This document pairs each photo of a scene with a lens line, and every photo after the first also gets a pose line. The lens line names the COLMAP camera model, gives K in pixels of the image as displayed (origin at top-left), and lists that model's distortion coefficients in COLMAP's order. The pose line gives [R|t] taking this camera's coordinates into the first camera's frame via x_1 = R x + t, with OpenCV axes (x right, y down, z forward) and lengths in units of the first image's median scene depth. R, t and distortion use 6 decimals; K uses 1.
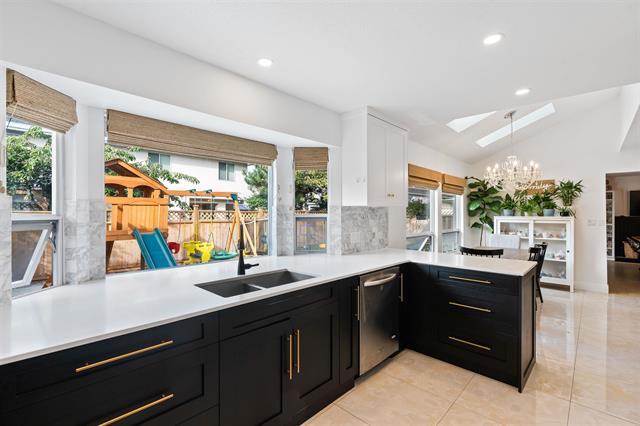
lens RADIAL K [[290.4, 0, 316.5], [0, 290.4, 211.5], [0, 0, 1]] dist [-0.001097, 0.000021]
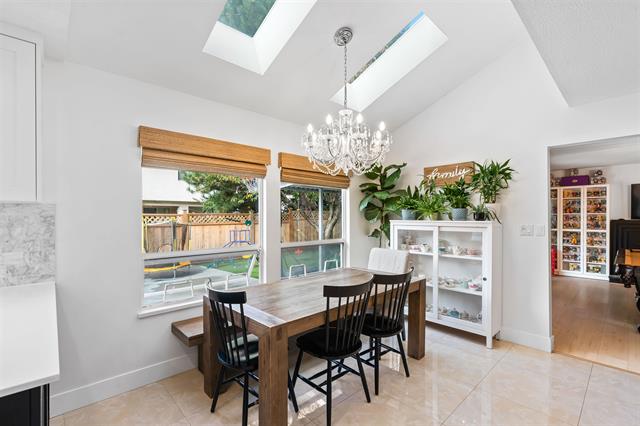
lens RADIAL K [[291.6, 0, 318.6], [0, 291.6, 218.0], [0, 0, 1]] dist [-0.002963, -0.000551]
pose [[0.998180, -0.001719, -0.060285, 0.540604], [0.002394, 0.999935, 0.011125, 0.004173], [0.060262, -0.011249, 0.998119, 0.364702]]
